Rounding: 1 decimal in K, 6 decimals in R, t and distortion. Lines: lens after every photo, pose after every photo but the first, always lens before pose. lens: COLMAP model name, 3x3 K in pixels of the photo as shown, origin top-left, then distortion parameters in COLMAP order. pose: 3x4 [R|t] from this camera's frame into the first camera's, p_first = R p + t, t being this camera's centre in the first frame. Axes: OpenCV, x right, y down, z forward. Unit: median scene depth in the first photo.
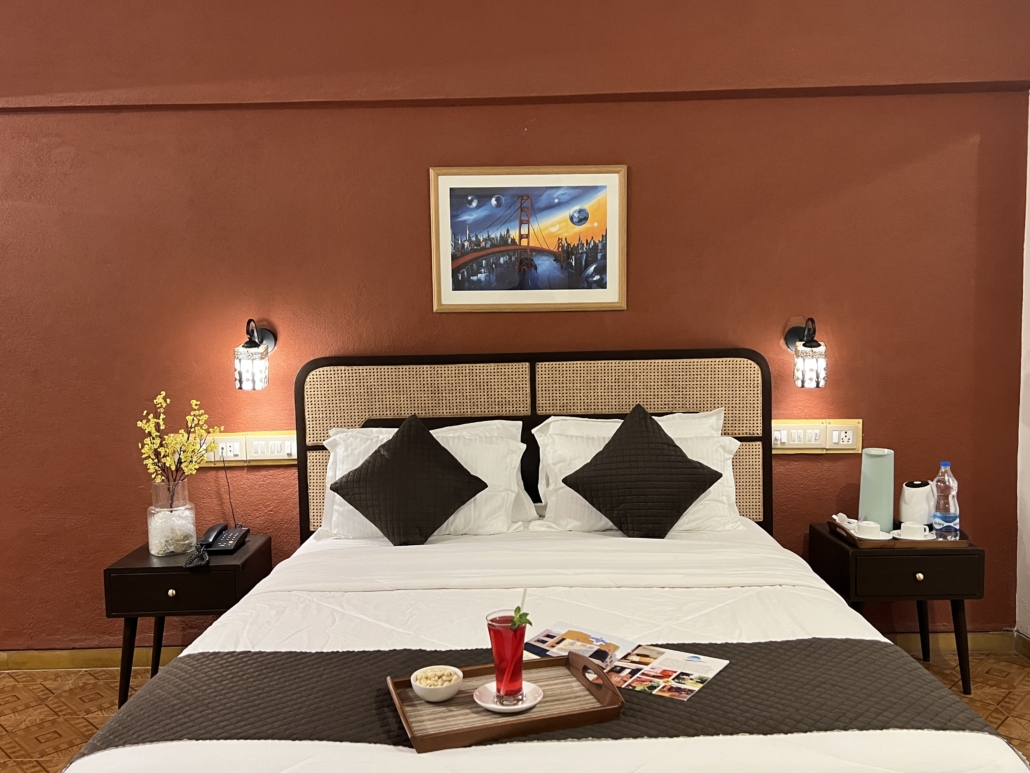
lens RADIAL K [[859.0, 0, 515.0], [0, 859.0, 386.5], [0, 0, 1]] dist [0.078629, -0.003789]
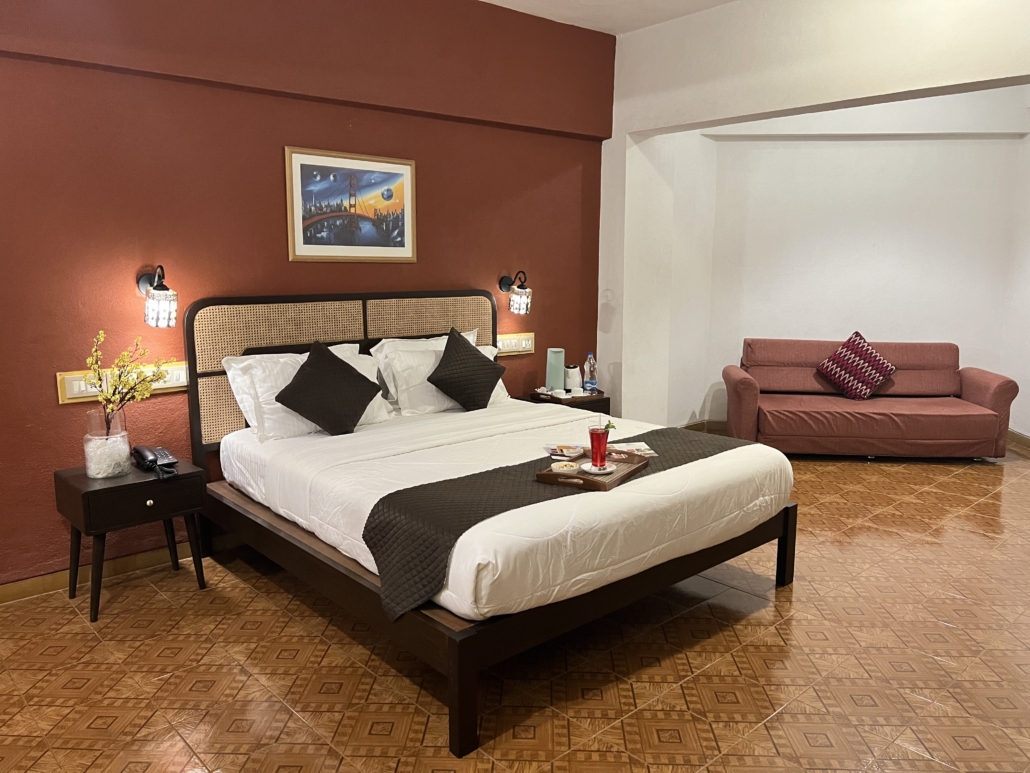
lens RADIAL K [[779.6, 0, 515.0], [0, 779.6, 386.5], [0, 0, 1]] dist [-0.036315, -0.003345]
pose [[0.731539, -0.084890, 0.676494, -0.646302], [0.032213, 0.995414, 0.090075, 0.004840], [-0.681038, -0.044101, 0.730918, -0.068094]]
